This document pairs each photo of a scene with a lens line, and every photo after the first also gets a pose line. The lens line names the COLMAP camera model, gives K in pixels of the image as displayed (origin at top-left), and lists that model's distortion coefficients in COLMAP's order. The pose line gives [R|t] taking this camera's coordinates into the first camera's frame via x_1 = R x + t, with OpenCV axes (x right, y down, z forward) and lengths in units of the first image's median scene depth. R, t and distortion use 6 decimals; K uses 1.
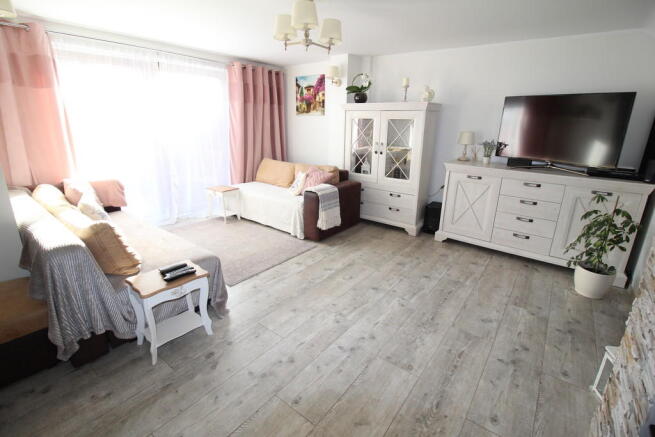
lens RADIAL K [[304.2, 0, 331.7], [0, 304.2, 213.7], [0, 0, 1]] dist [0.001961, -0.012298]
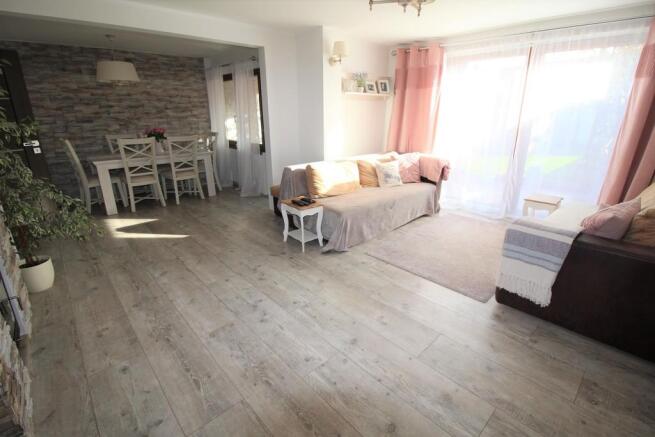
lens RADIAL K [[304.2, 0, 331.7], [0, 304.2, 213.7], [0, 0, 1]] dist [0.001961, -0.012298]
pose [[-0.164263, 0.287884, -0.943473, 0.981228], [-0.285630, 0.901607, 0.324839, -0.314691], [0.944157, 0.322843, -0.065872, 1.216640]]
